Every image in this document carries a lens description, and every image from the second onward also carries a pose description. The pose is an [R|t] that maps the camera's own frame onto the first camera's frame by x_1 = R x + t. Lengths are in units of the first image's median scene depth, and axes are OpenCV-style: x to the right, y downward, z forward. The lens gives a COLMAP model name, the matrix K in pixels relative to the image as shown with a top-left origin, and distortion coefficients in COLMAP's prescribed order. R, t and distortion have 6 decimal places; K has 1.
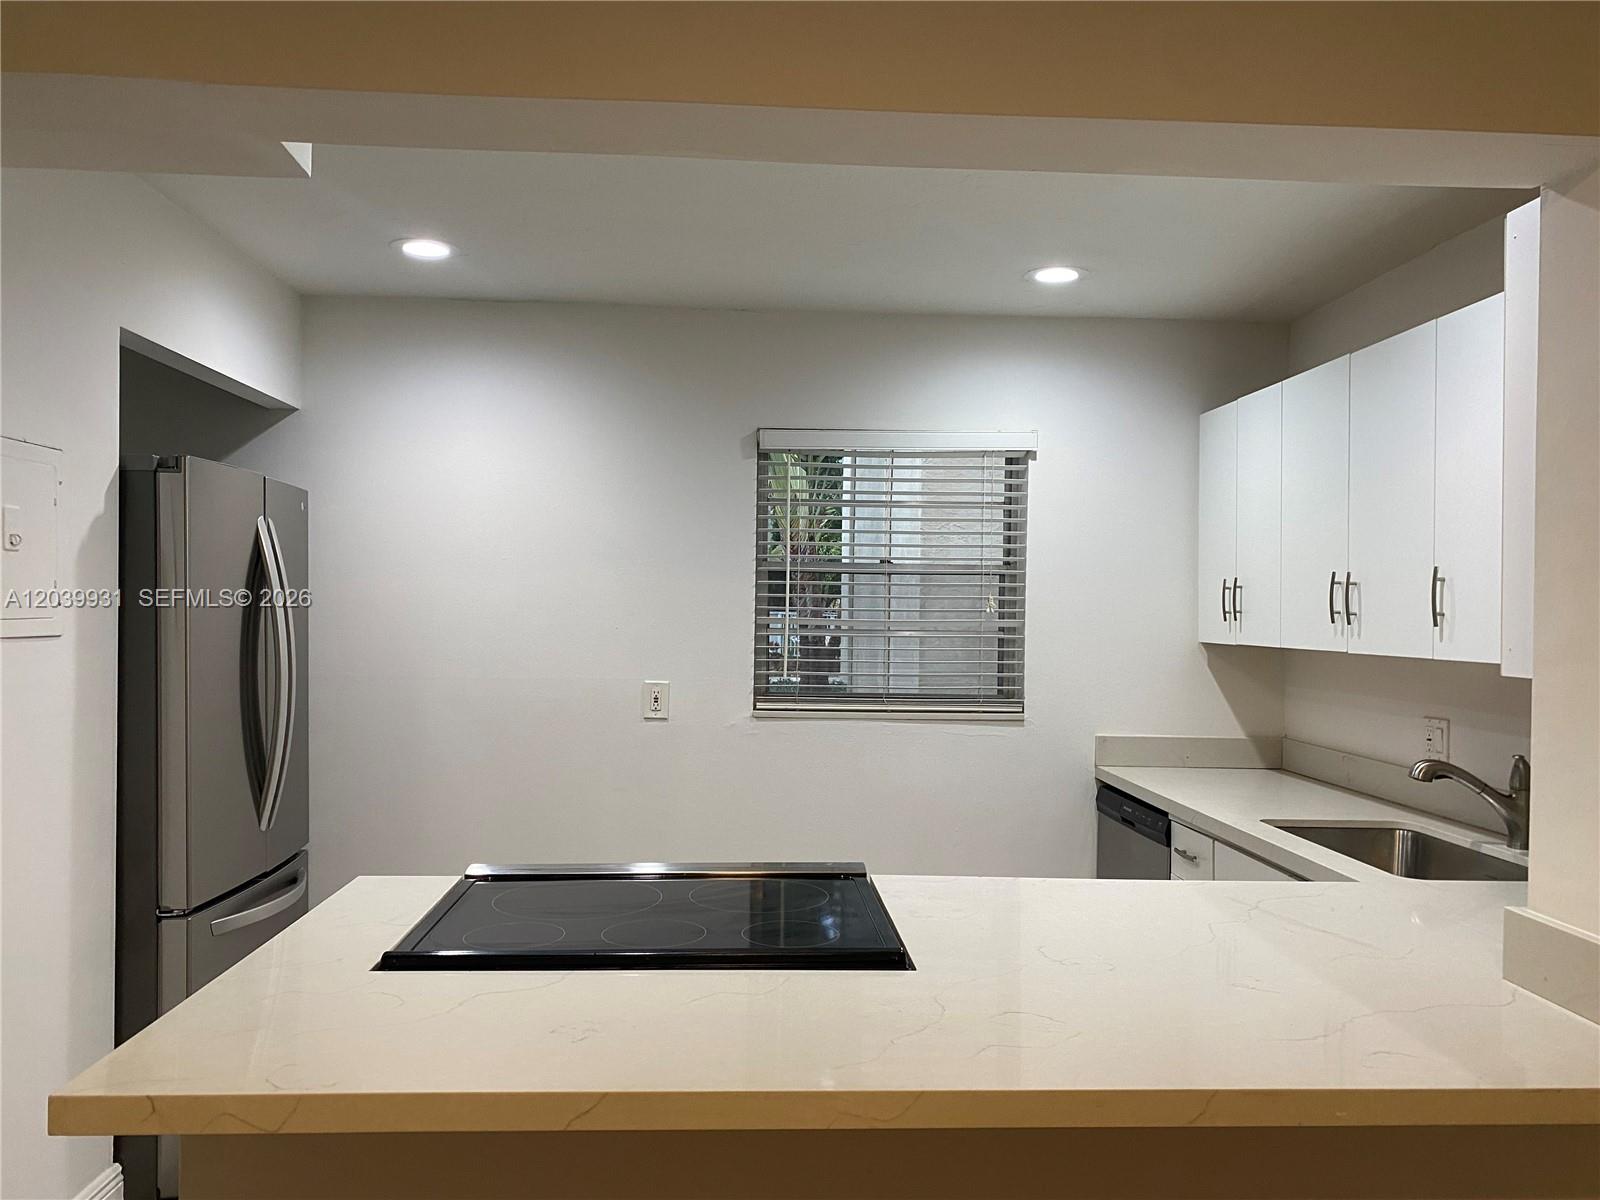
lens RADIAL K [[1211.6, 0, 800.5], [0, 1211.6, 601.7], [0, 0, 1]] dist [0.033995, -0.007780]
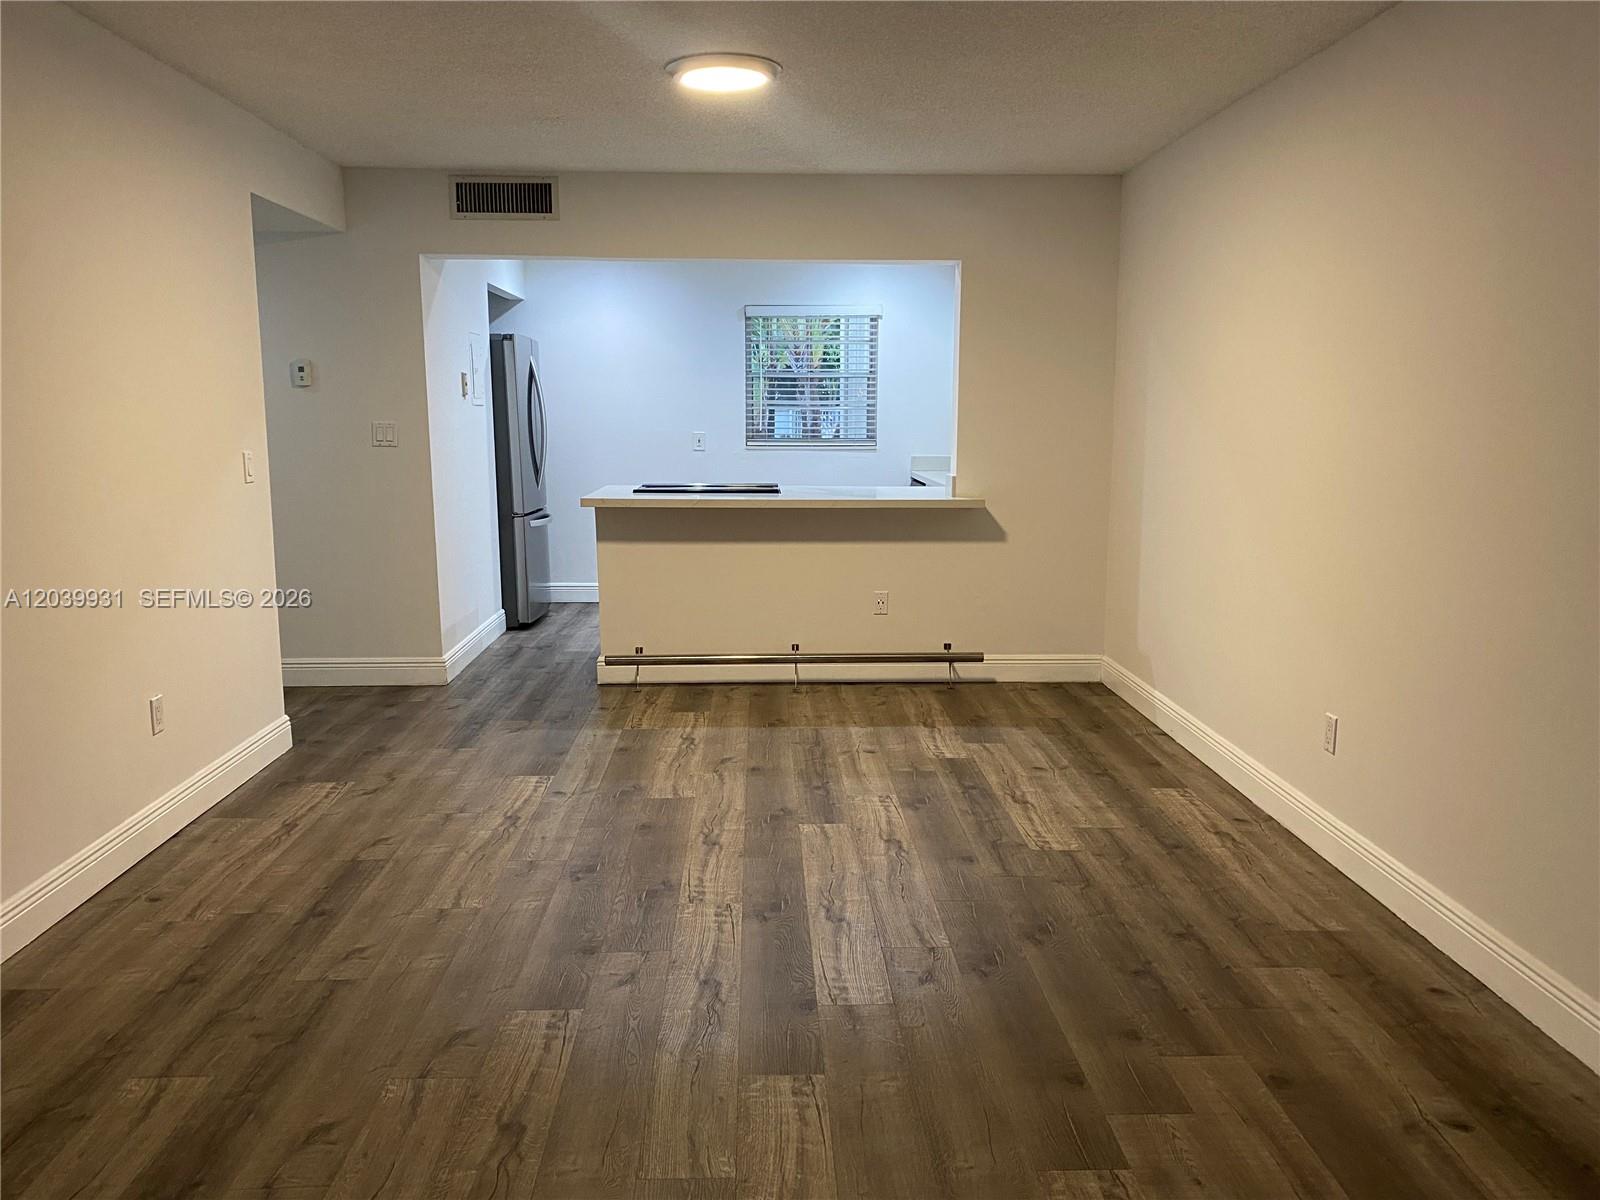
lens RADIAL K [[1211.6, 0, 797.7], [0, 1211.6, 601.0], [0, 0, 1]] dist [0.033995, -0.007780]
pose [[0.999754, -0.006061, -0.021314, 0.090741], [0.009481, 0.986380, 0.164208, 0.011860], [0.020029, -0.164370, 0.986195, -1.060638]]
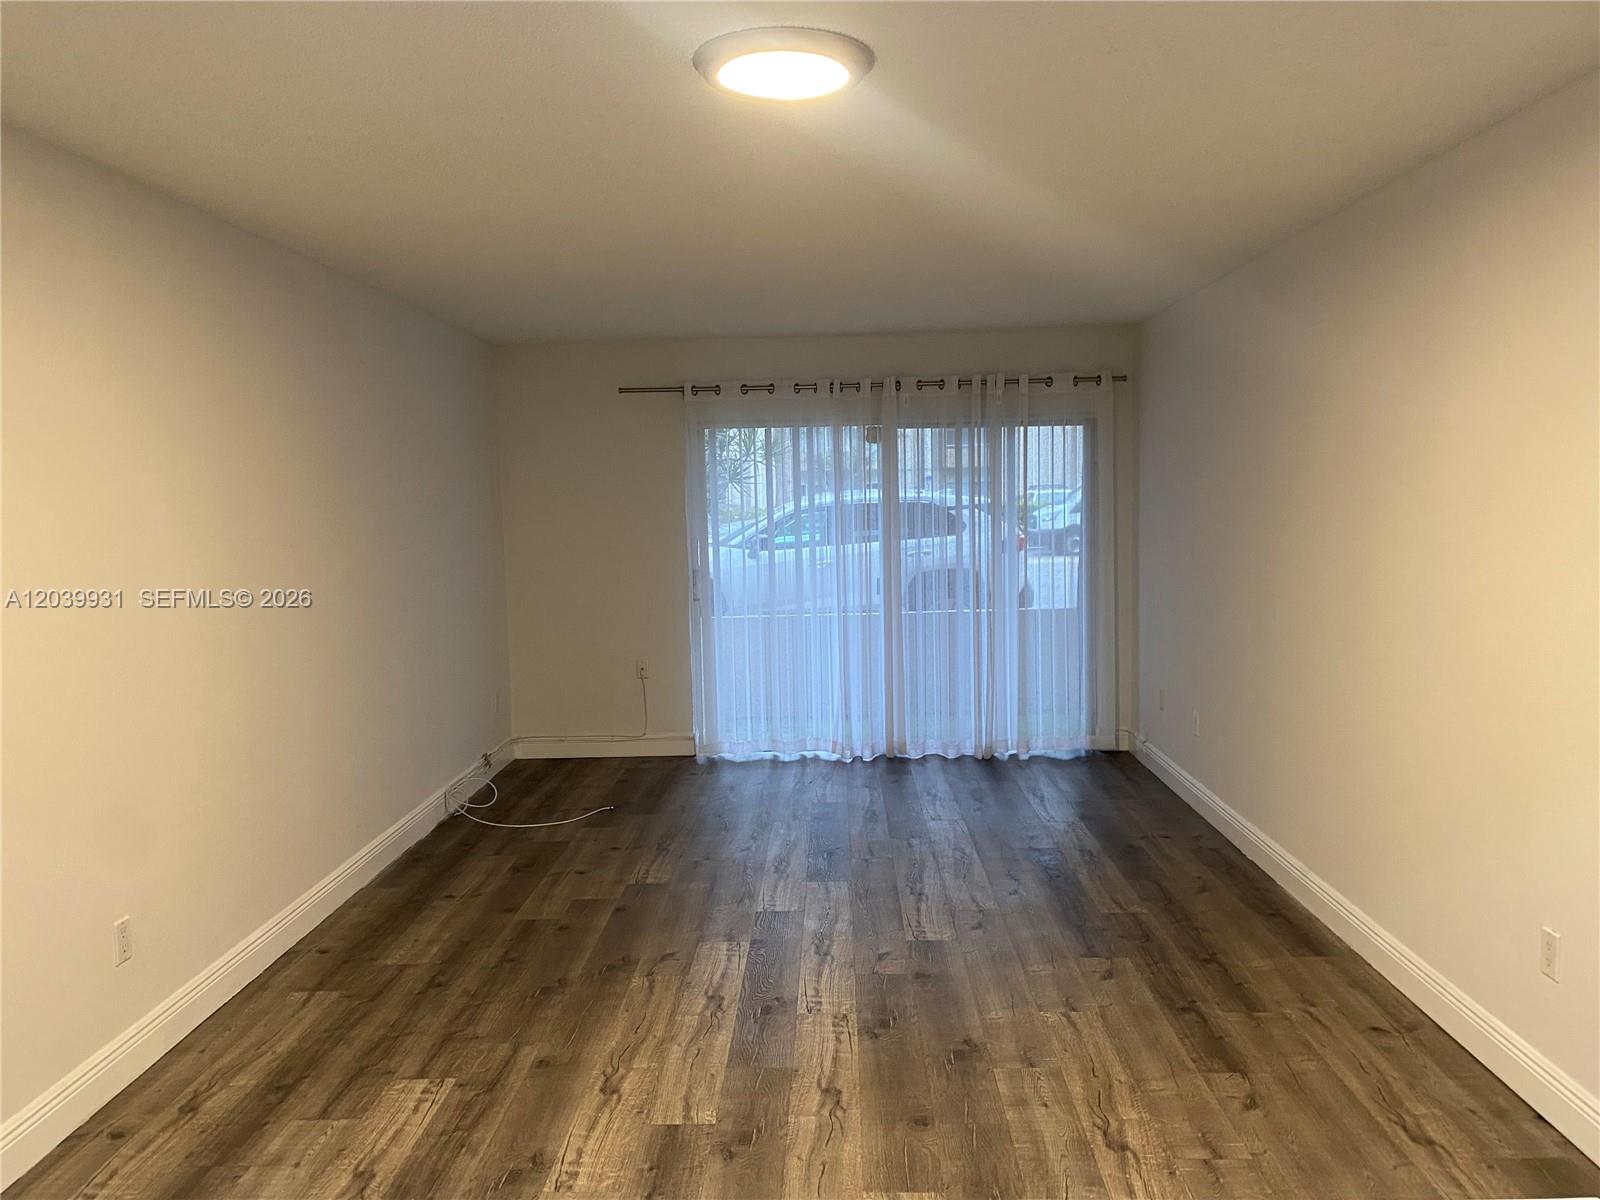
lens RADIAL K [[1211.6, 0, 801.5], [0, 1211.6, 599.6], [0, 0, 1]] dist [0.033995, -0.007780]
pose [[-0.996429, 0.002805, 0.084394, -0.119691], [0.010220, 0.996107, 0.087559, -0.048168], [-0.083819, 0.088109, -0.992578, 1.474857]]
